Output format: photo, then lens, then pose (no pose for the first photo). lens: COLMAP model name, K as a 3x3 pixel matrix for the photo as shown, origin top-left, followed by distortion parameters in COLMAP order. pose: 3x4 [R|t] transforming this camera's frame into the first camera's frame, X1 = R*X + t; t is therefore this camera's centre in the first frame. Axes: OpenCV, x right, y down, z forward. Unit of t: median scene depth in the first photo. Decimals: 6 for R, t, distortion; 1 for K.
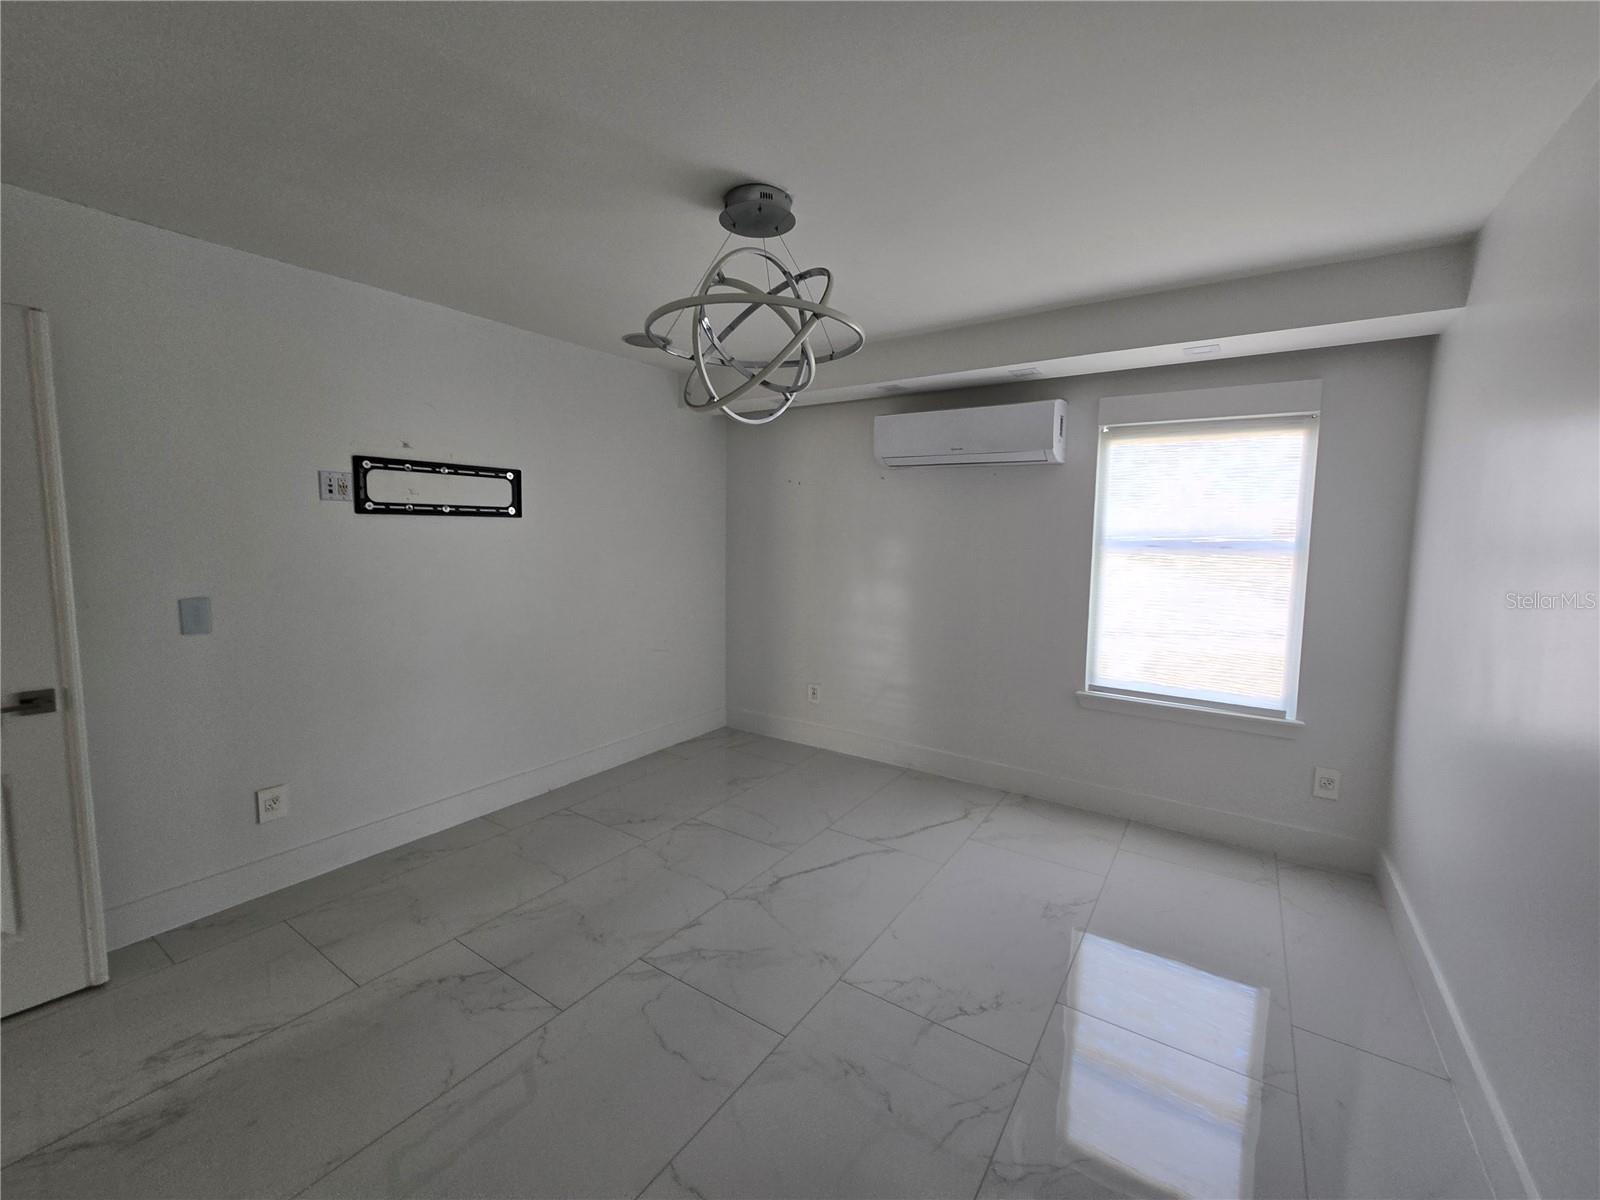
lens RADIAL K [[658.2, 0, 797.4], [0, 658.2, 591.9], [0, 0, 1]] dist [-0.004207, 0.000856]
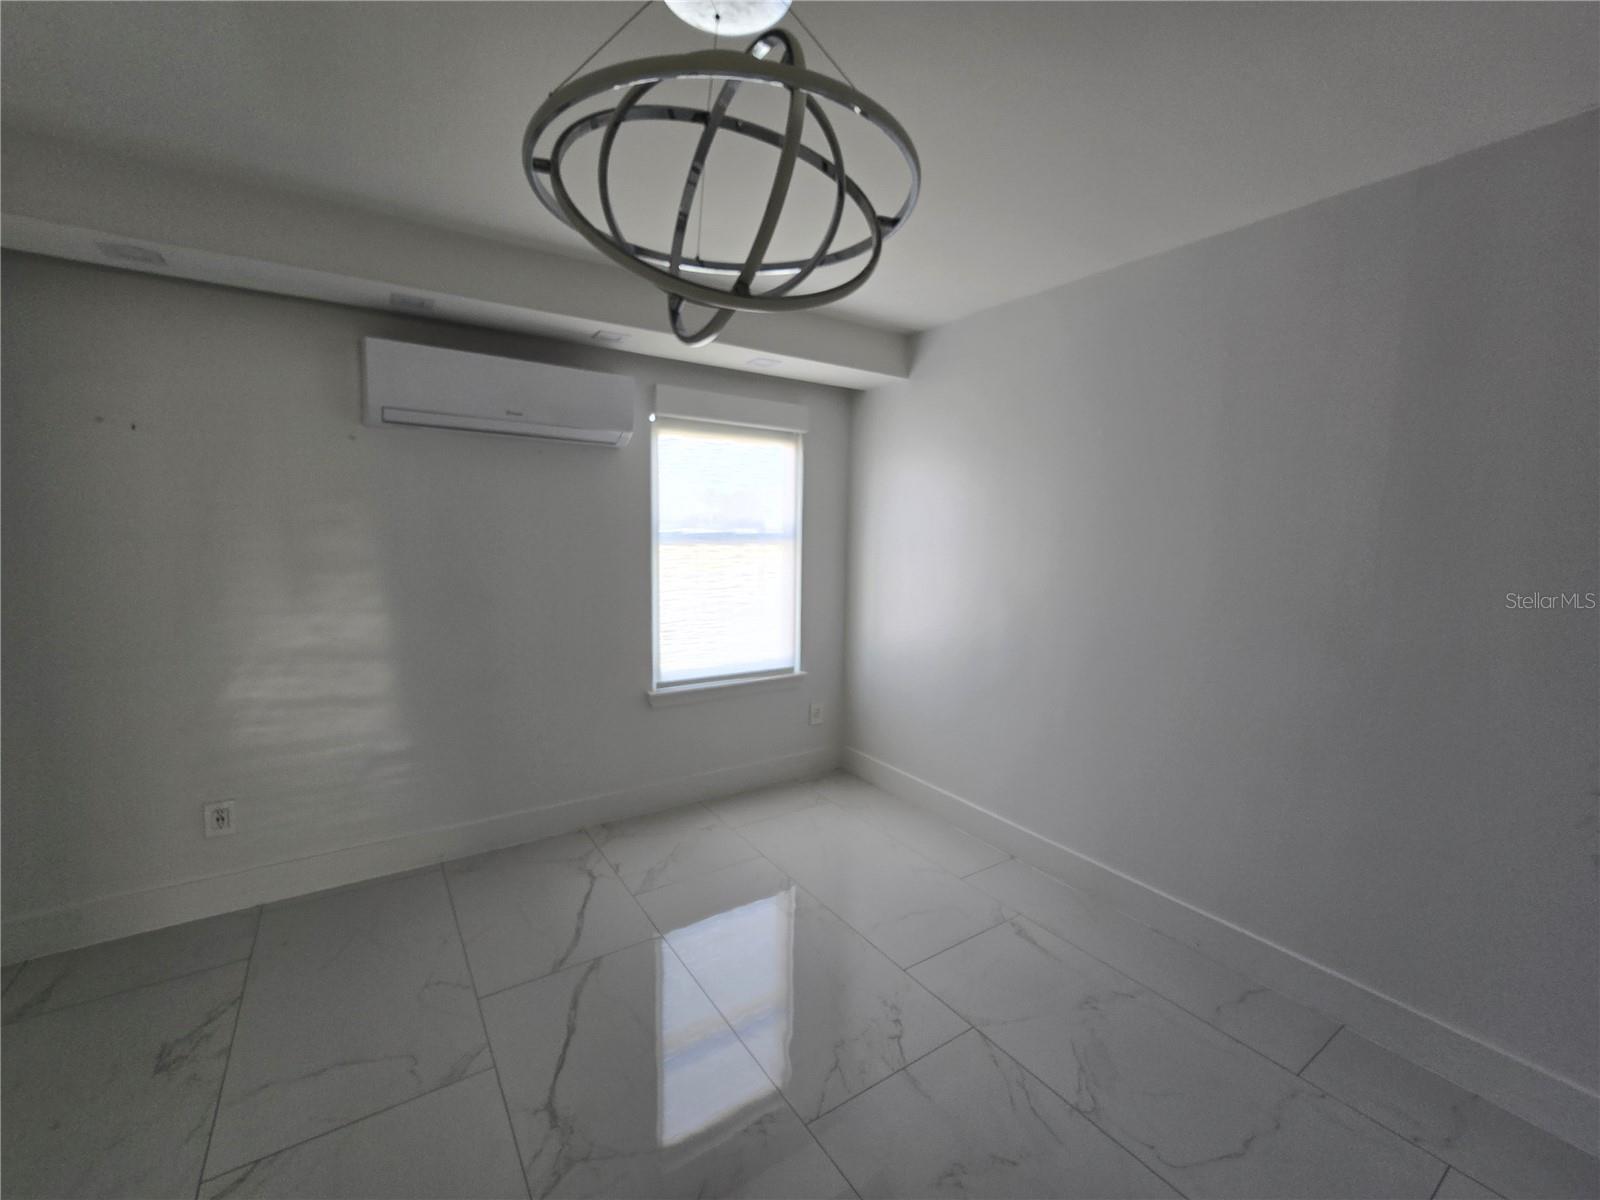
lens RADIAL K [[658.2, 0, 796.9], [0, 658.2, 604.2], [0, 0, 1]] dist [-0.004207, 0.000856]
pose [[0.376557, -0.114177, 0.919330, -0.378871], [0.074666, 0.992888, 0.092729, -0.052028], [-0.923380, 0.033725, 0.382404, 0.467046]]
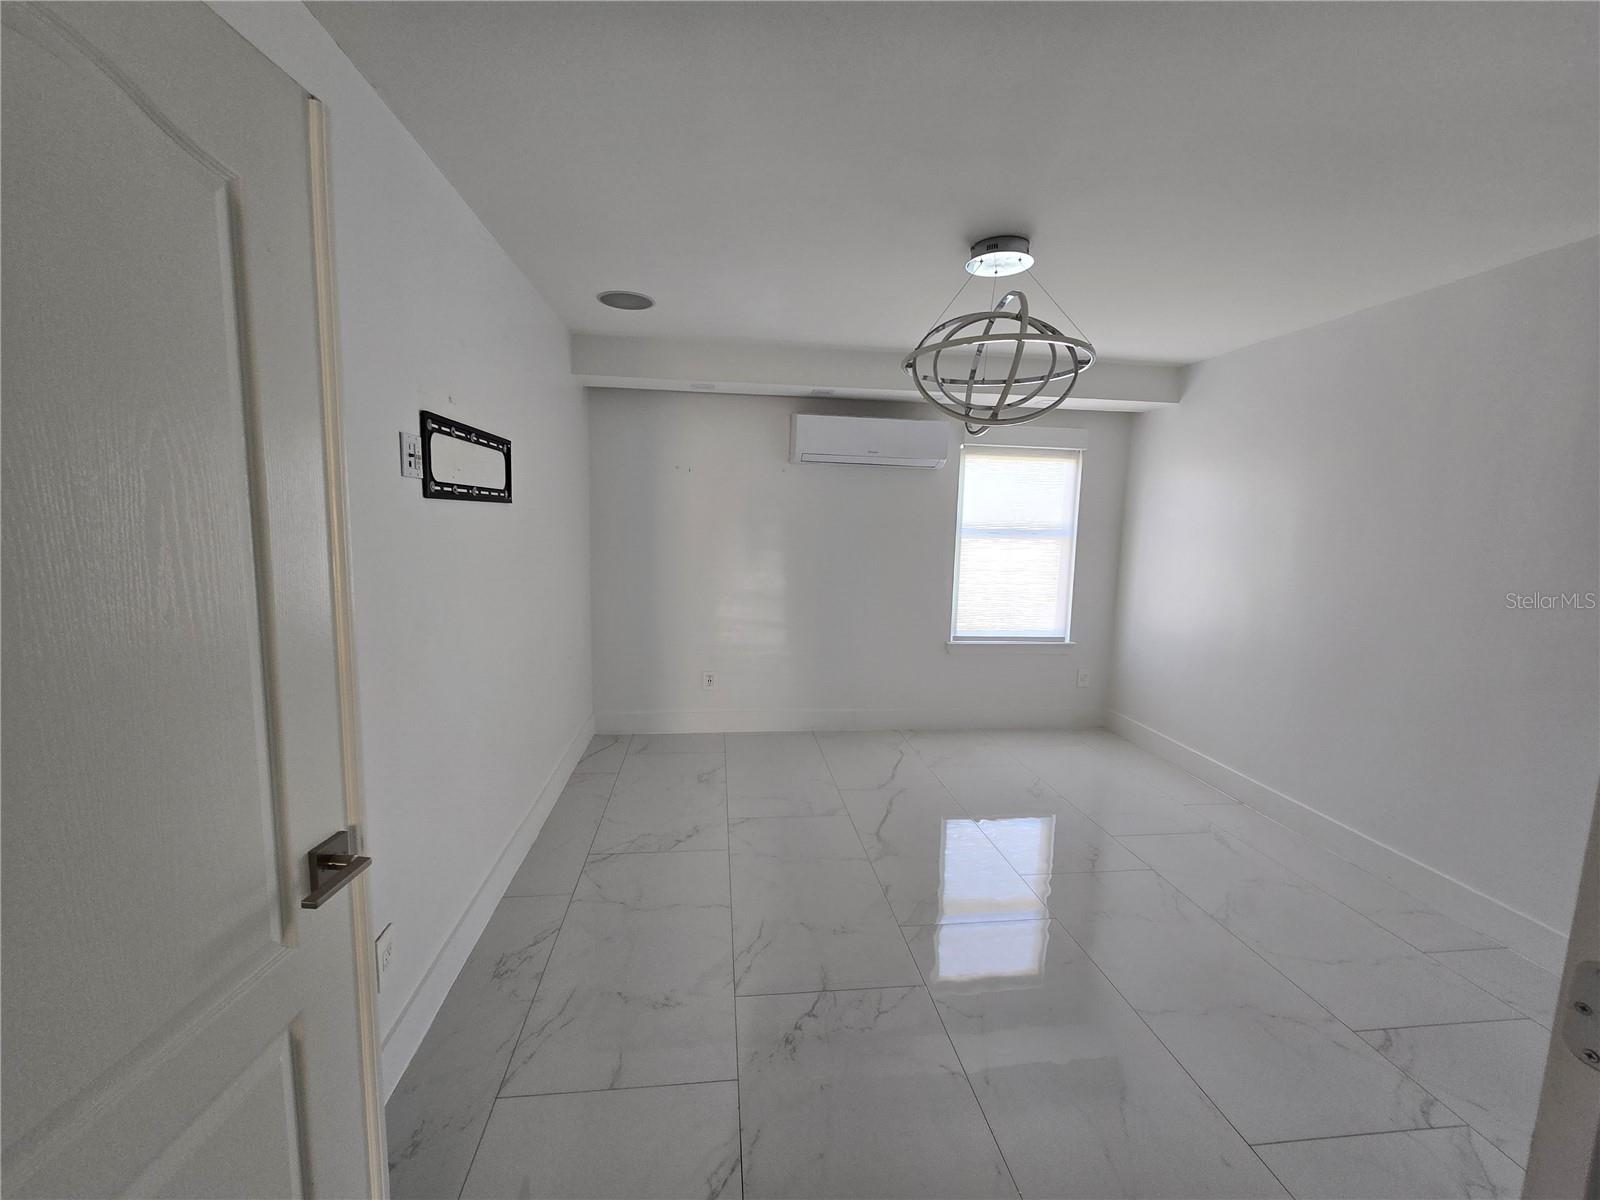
lens RADIAL K [[658.2, 0, 800.3], [0, 658.2, 589.5], [0, 0, 1]] dist [-0.004207, 0.000856]
pose [[0.750489, -0.065955, 0.657584, -0.716276], [0.046977, 0.997815, 0.046466, -0.033741], [-0.659211, -0.003981, 0.751947, 0.209715]]
